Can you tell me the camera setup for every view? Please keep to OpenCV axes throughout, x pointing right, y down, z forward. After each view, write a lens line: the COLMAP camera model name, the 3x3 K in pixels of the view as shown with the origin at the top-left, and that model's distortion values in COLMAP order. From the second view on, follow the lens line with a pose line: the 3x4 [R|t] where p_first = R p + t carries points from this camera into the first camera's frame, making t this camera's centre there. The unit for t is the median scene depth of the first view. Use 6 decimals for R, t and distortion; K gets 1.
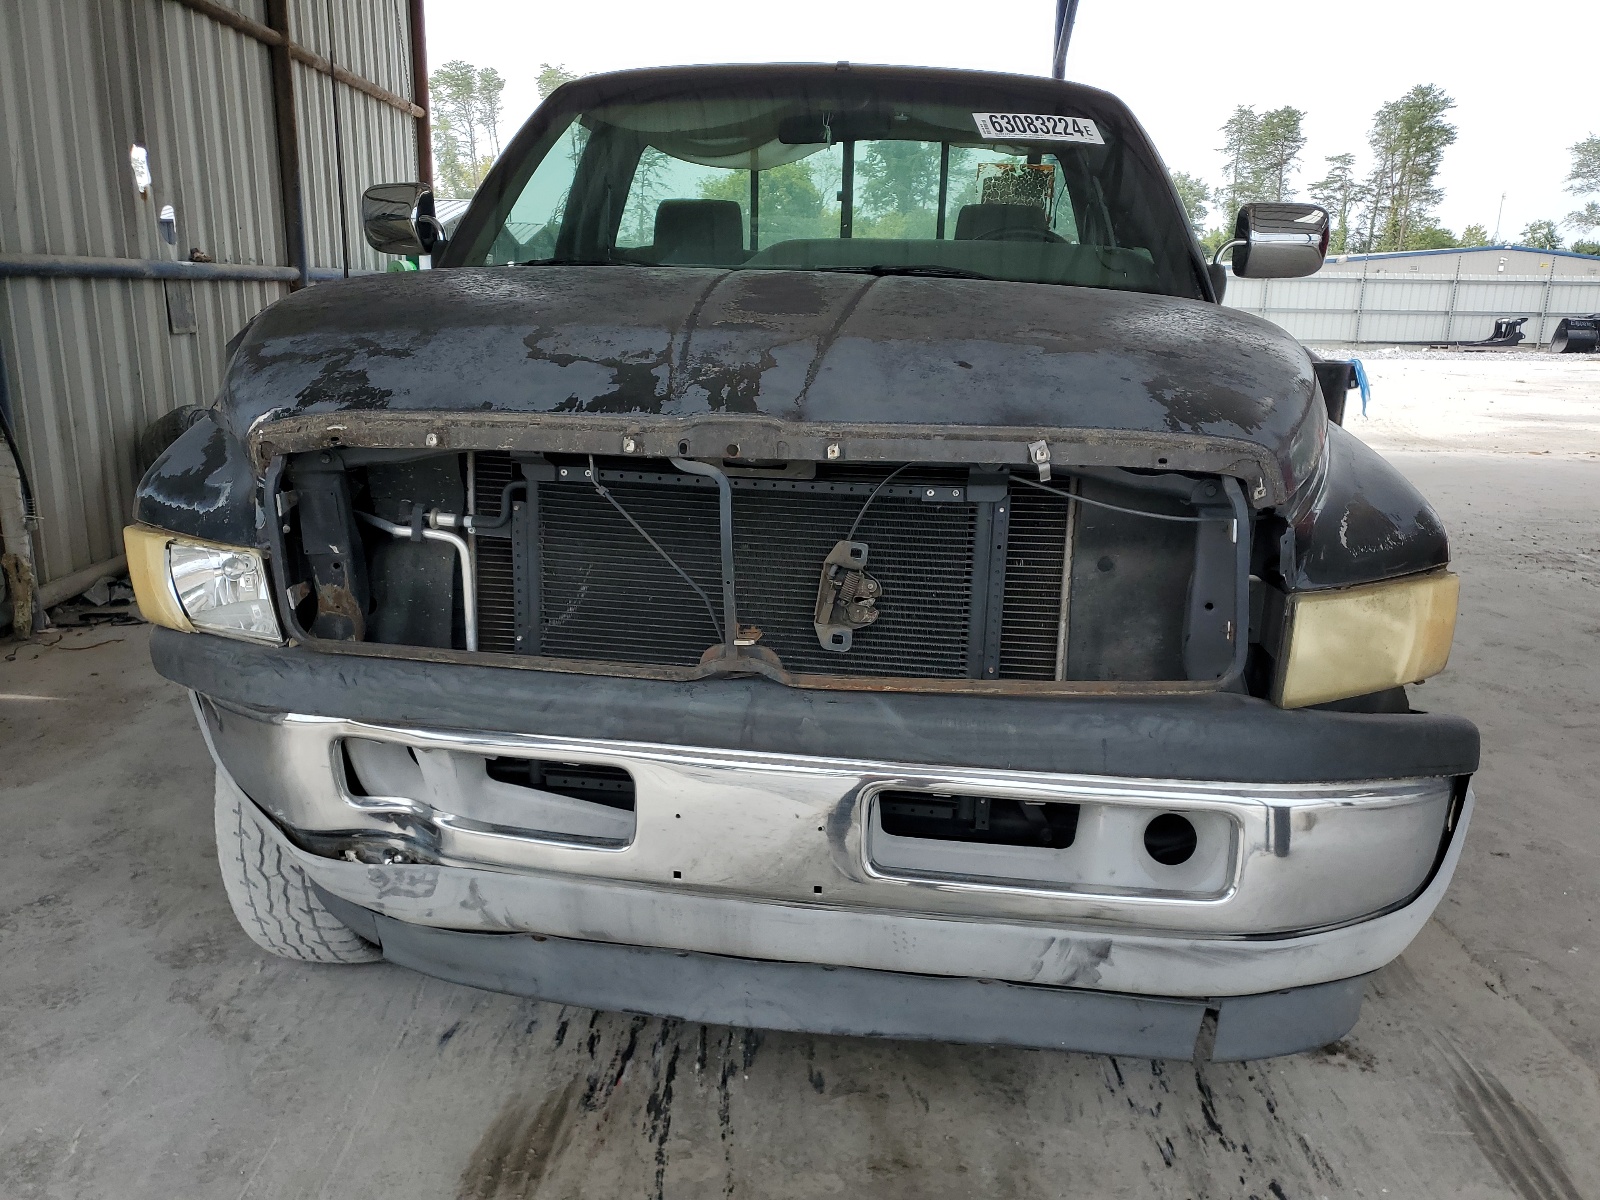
lens RADIAL K [[1253.1, 0, 814.1], [0, 1253.1, 597.7], [0, 0, 1]] dist [0.011126, 0.003181]
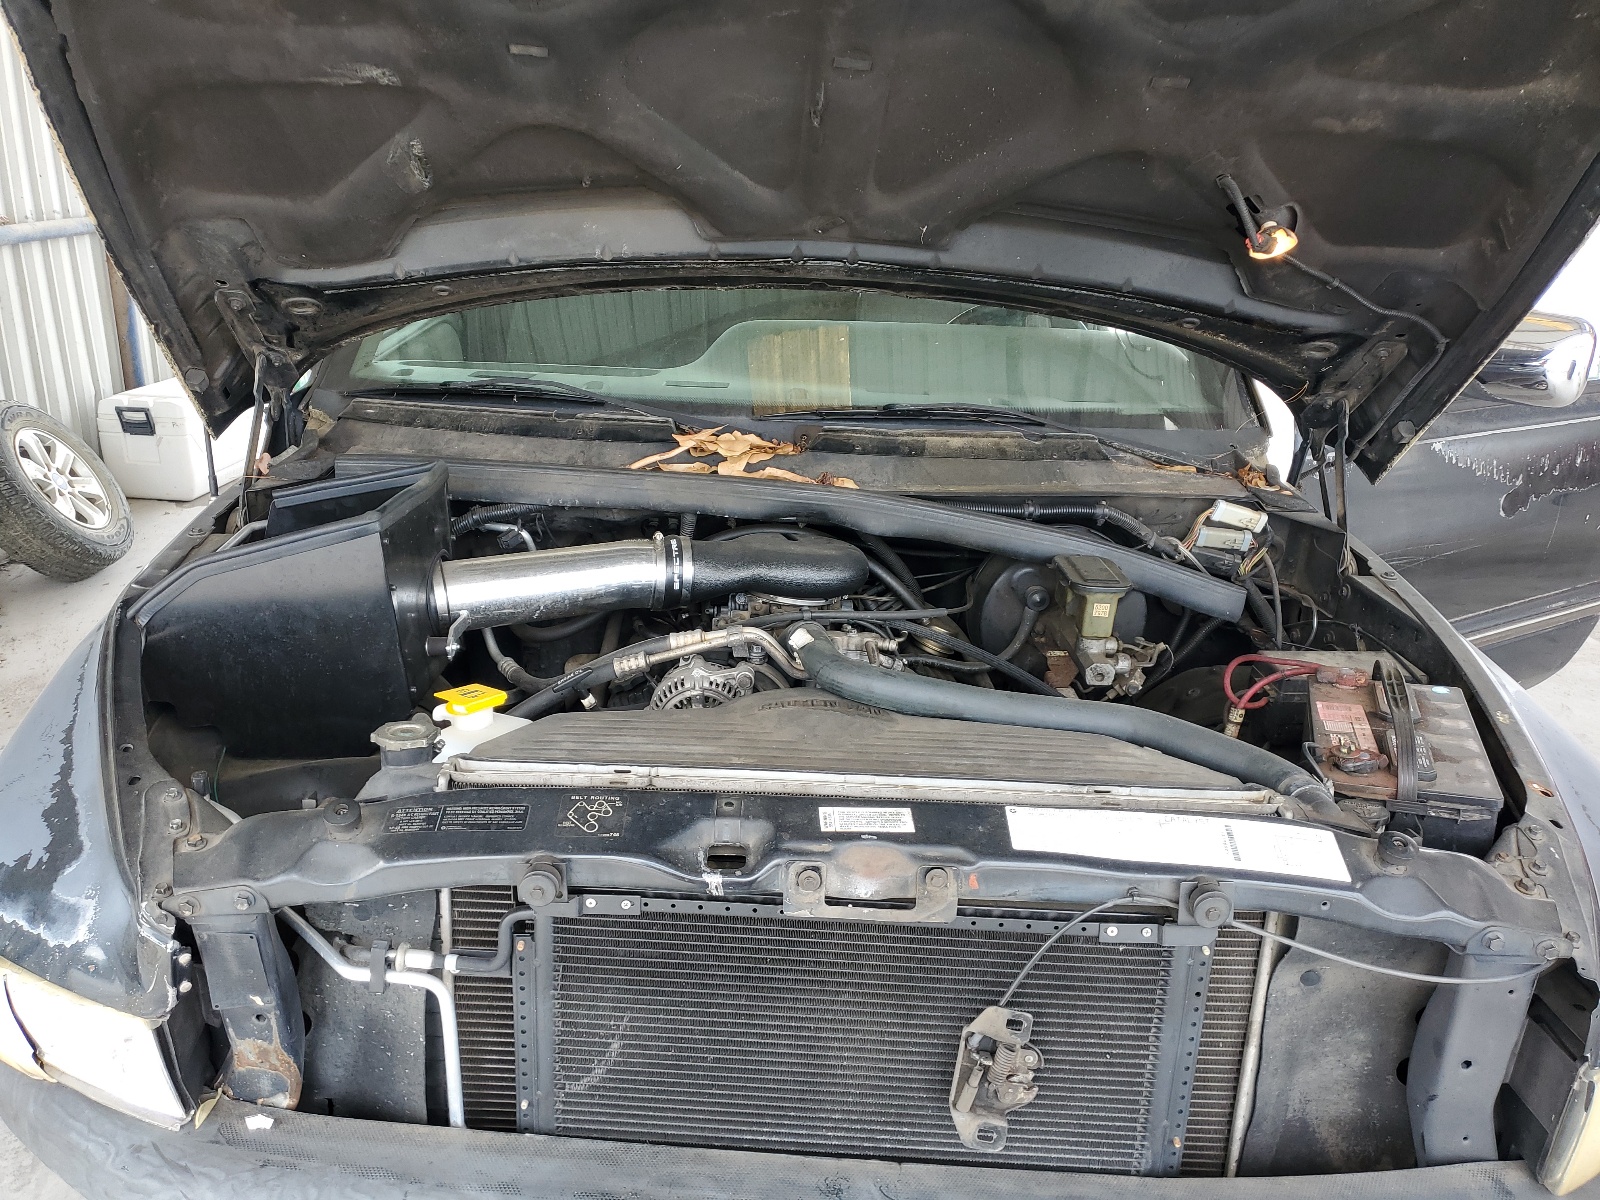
lens RADIAL K [[1253.1, 0, 783.9], [0, 1253.1, 606.1], [0, 0, 1]] dist [0.011126, 0.003181]
pose [[0.995473, -0.019412, 0.093046, -0.149516], [0.011606, 0.996423, 0.083702, -0.316155], [-0.094338, -0.082243, 0.992137, 0.294711]]
